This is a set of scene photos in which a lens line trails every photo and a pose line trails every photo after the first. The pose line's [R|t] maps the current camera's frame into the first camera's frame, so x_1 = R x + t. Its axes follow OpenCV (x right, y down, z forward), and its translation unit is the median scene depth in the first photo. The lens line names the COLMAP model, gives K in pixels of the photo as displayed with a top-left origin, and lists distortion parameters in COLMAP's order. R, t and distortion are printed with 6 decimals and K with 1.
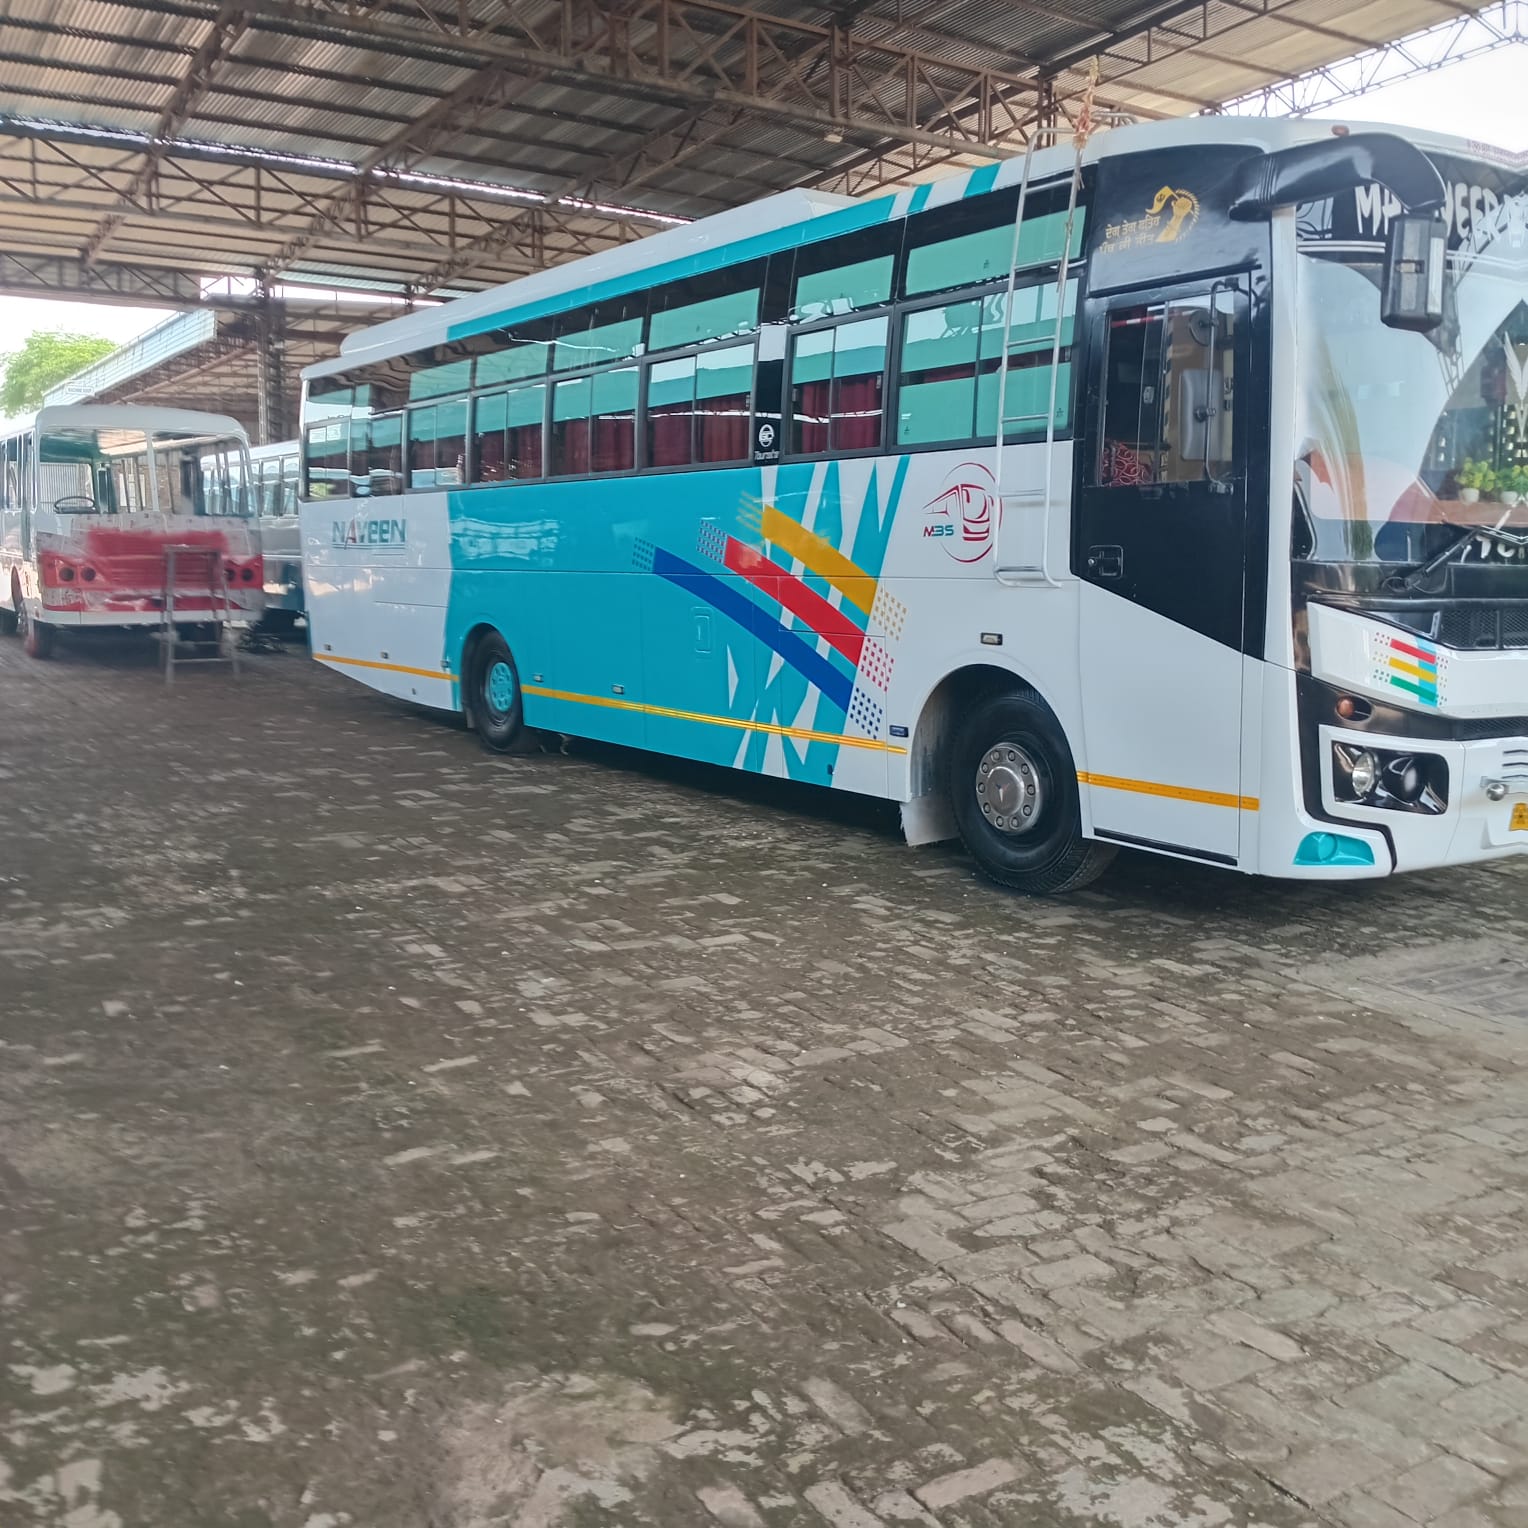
lens RADIAL K [[1523.6, 0, 763.8], [0, 1523.6, 764.1], [0, 0, 1]] dist [0.085482, -0.153424]
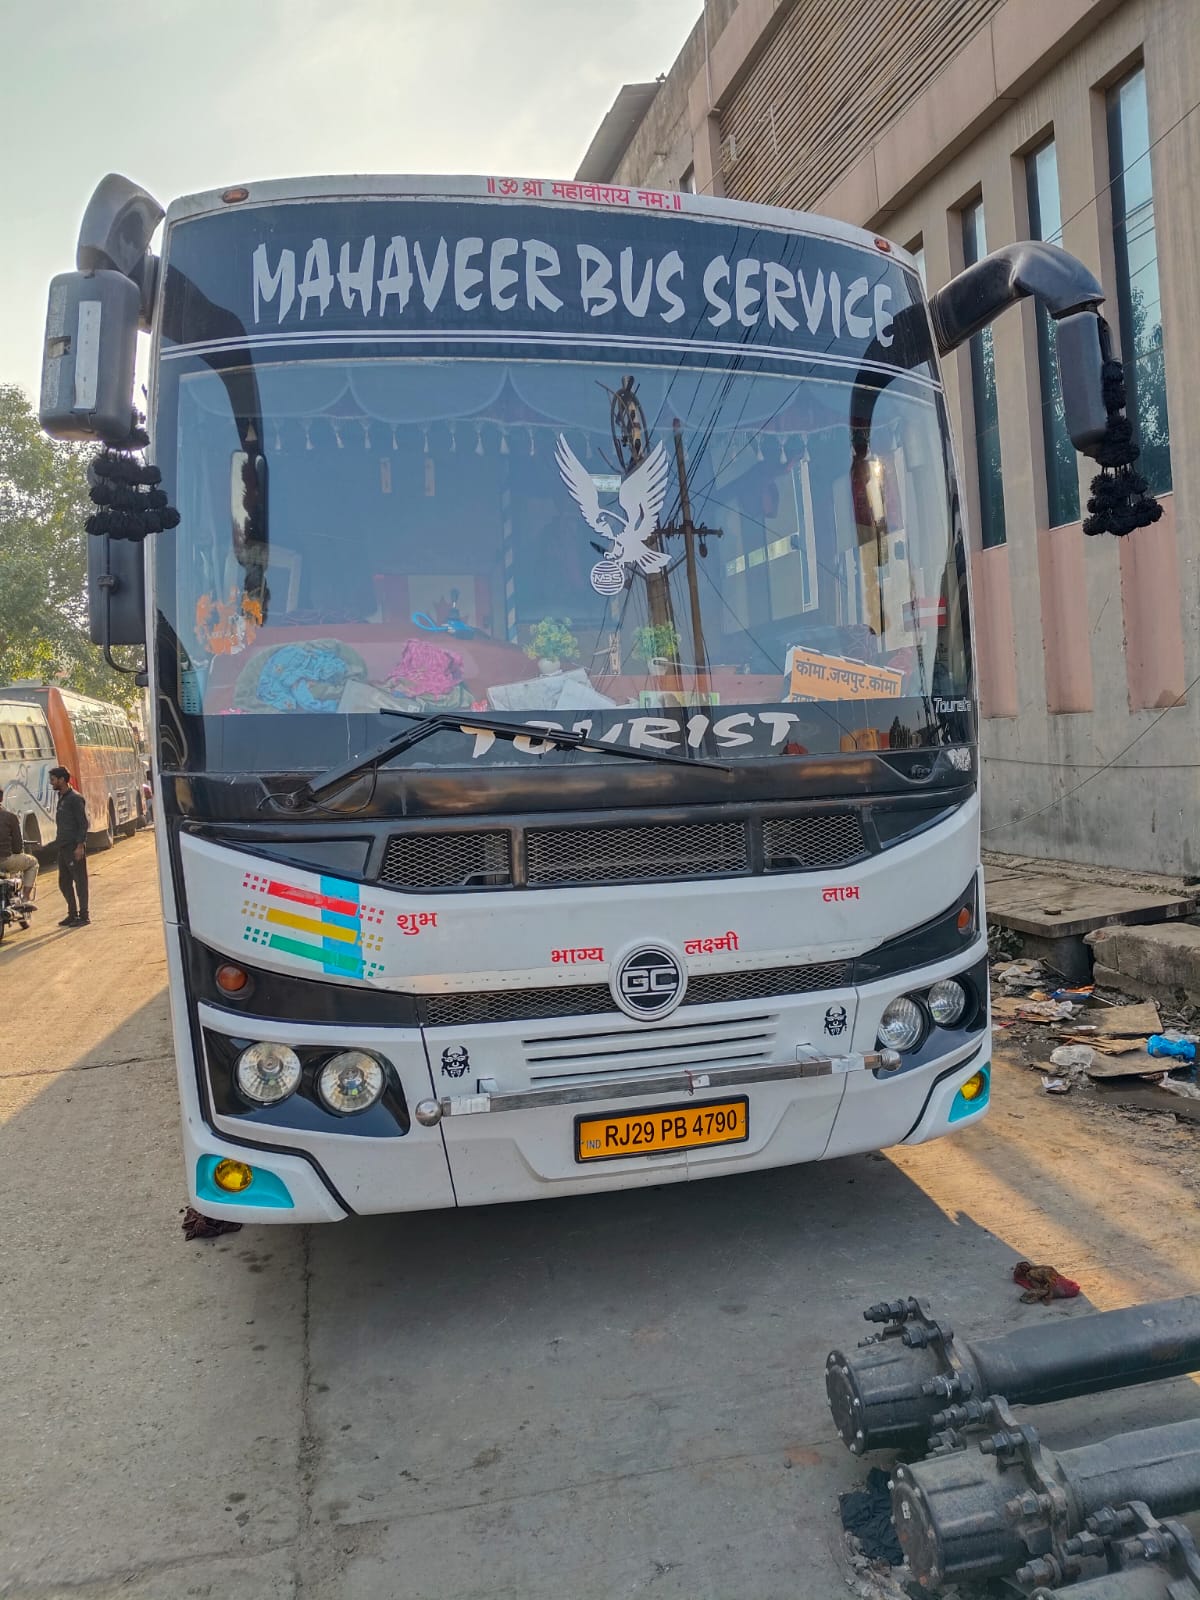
lens RADIAL K [[1225.9, 0, 606.1], [0, 1225.9, 809.4], [0, 0, 1]] dist [0.177923, -0.444299]
pose [[0.934029, -0.021961, -0.356521, 0.568622], [-0.005409, 0.997124, -0.075590, -0.054939], [0.357156, 0.072531, 0.931224, 0.401673]]
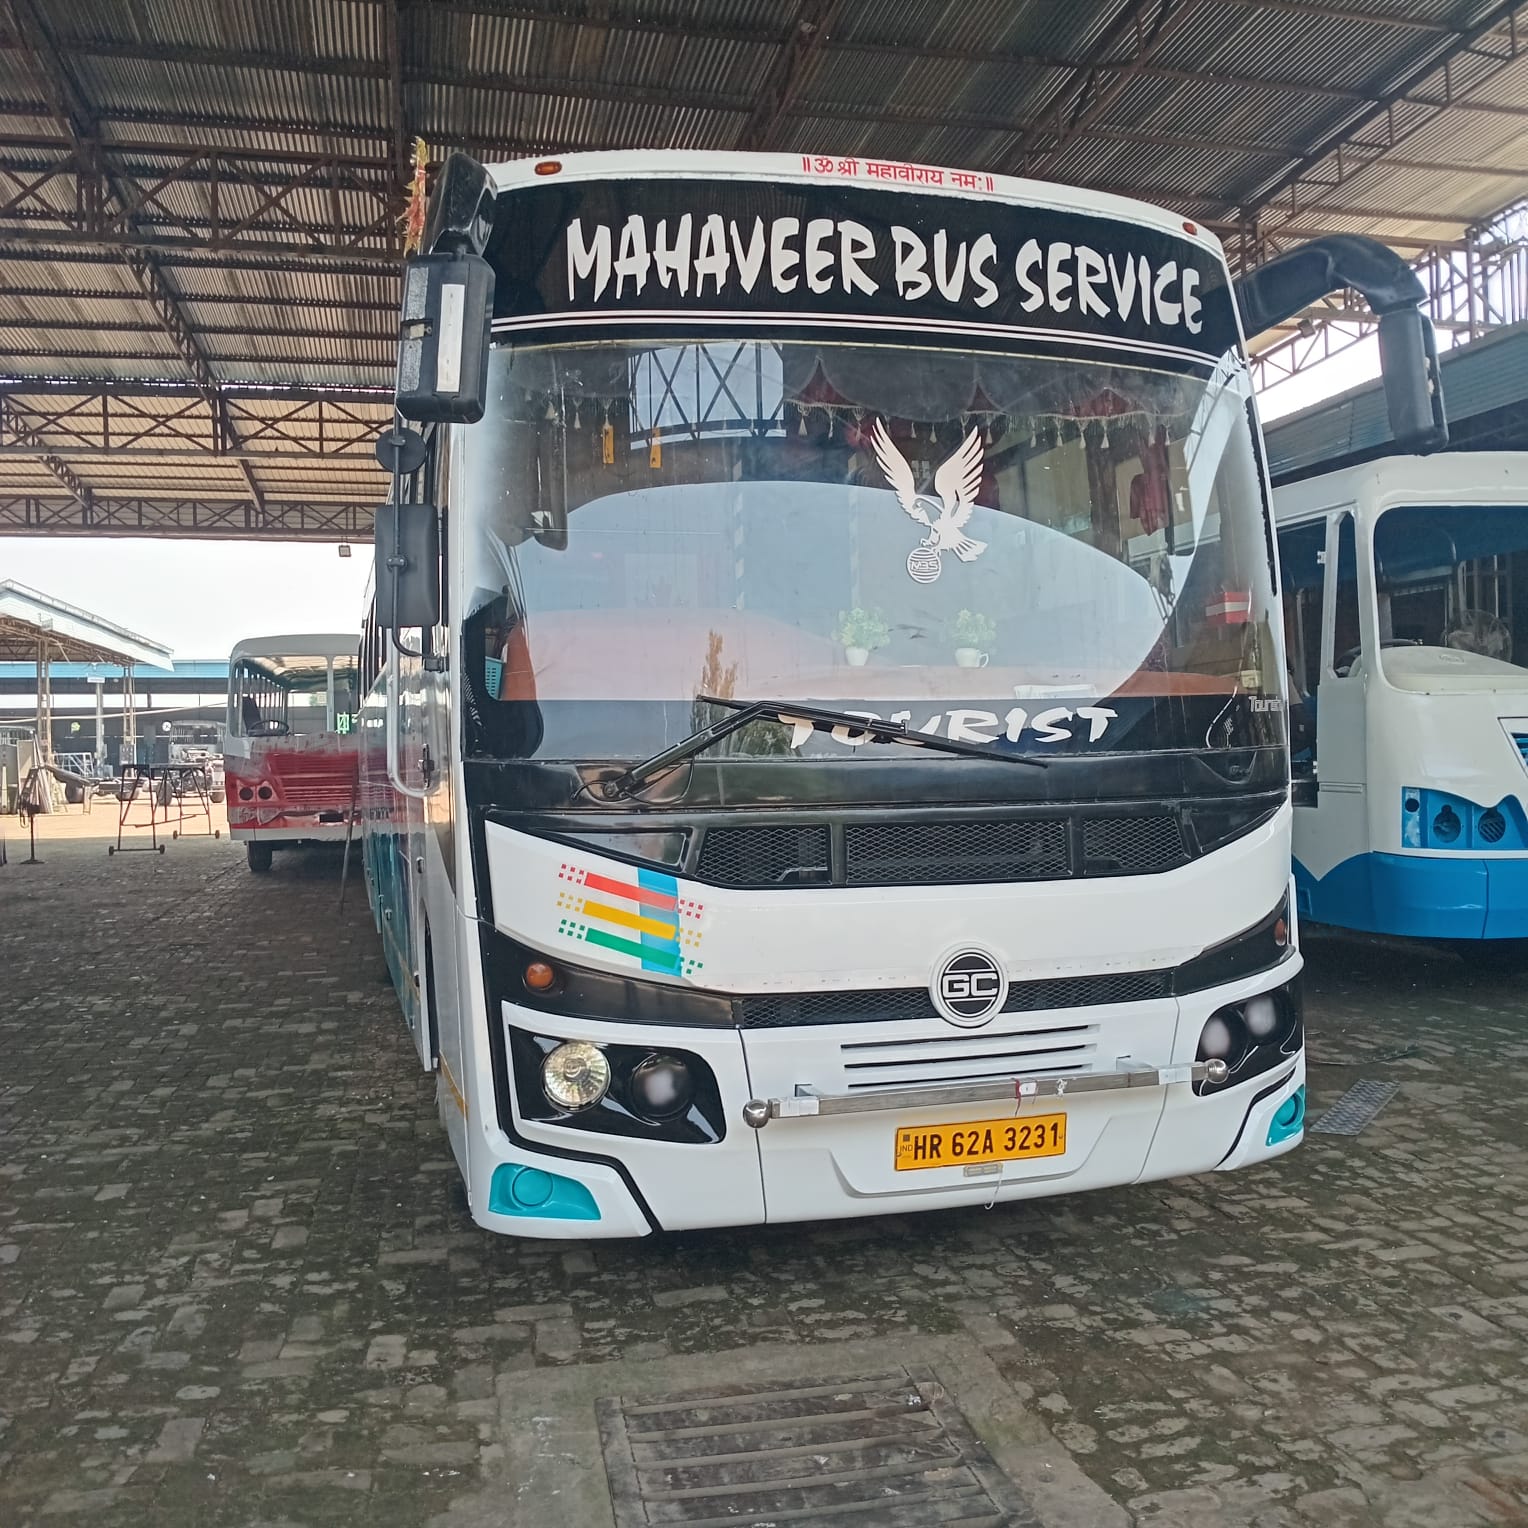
lens RADIAL K [[1523.6, 0, 763.8], [0, 1523.6, 764.1], [0, 0, 1]] dist [0.085482, -0.153424]
pose [[0.946146, -0.026699, -0.322636, 0.527579], [-0.015674, 0.991647, -0.128027, -0.033906], [0.323360, 0.126190, 0.937824, 0.300235]]
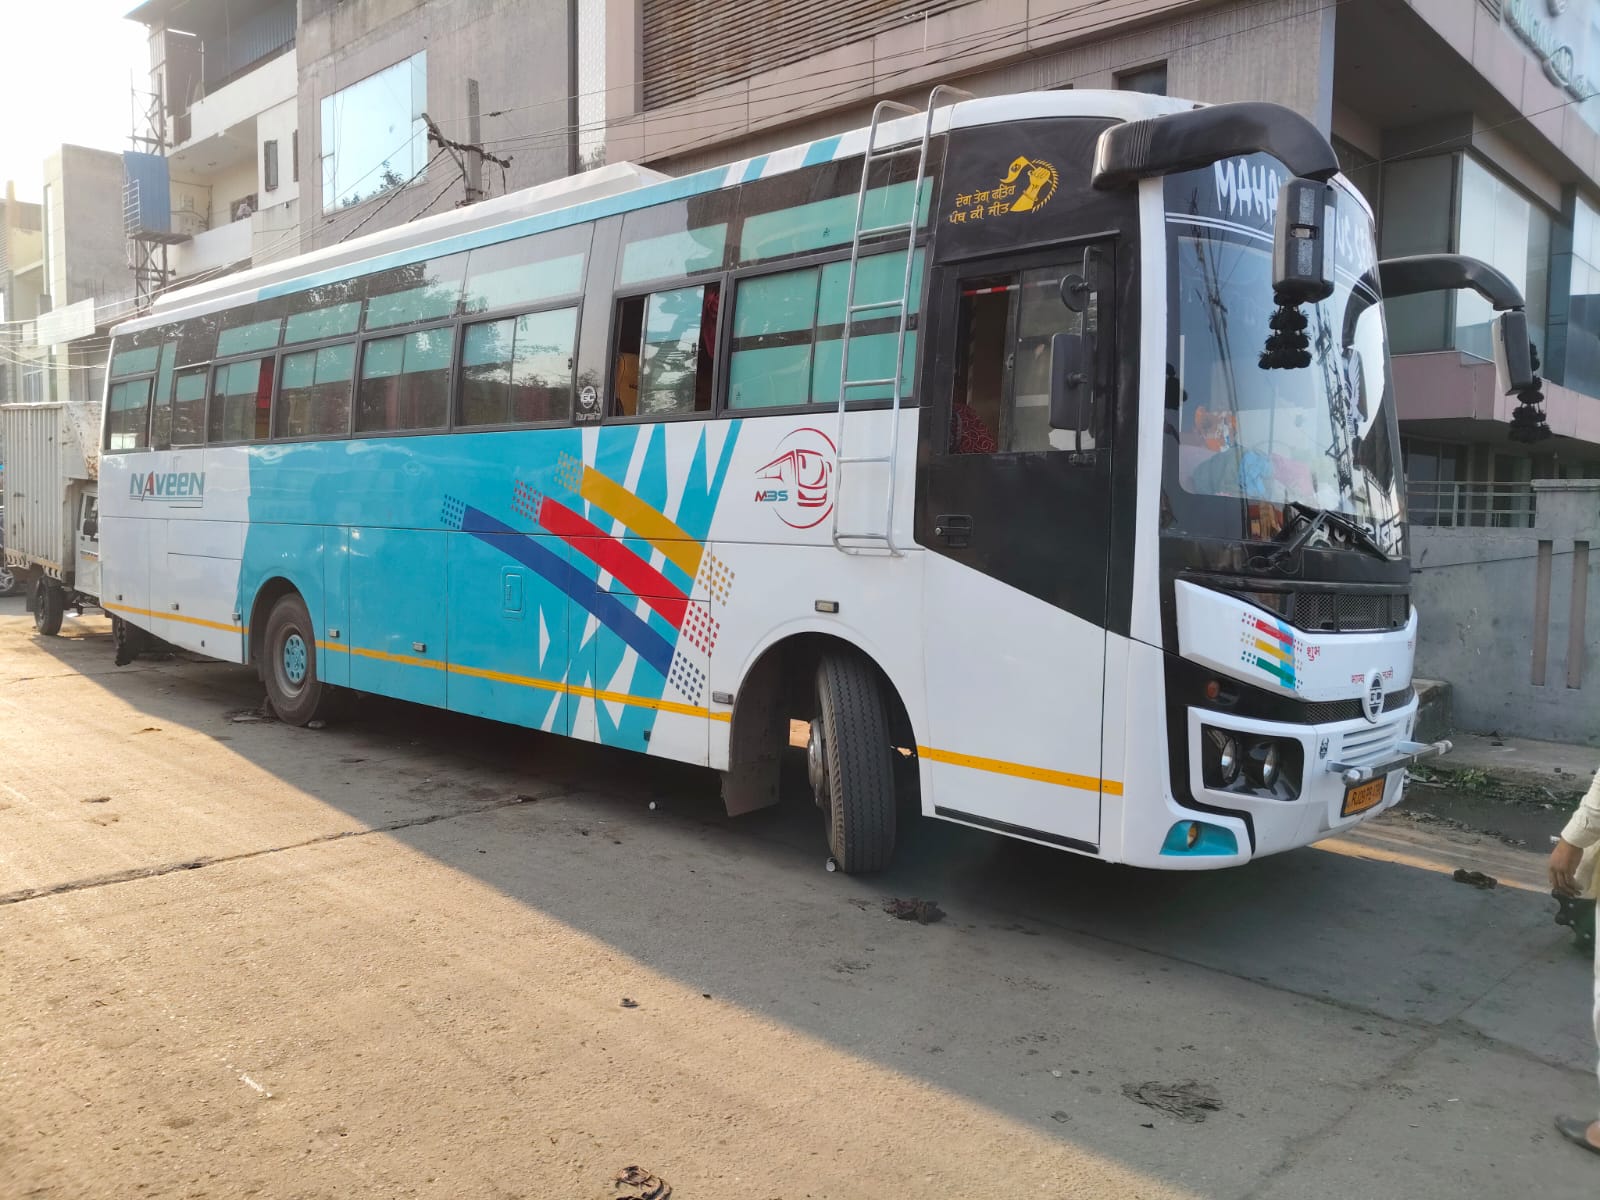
lens RADIAL K [[1225.9, 0, 826.7], [0, 1225.9, 603.1], [0, 0, 1]] dist [0.177923, -0.444299]
pose [[0.975294, 0.032355, 0.218530, -0.021599], [-0.013251, 0.996003, -0.088326, -0.014166], [-0.220515, 0.083248, 0.971825, 0.224802]]
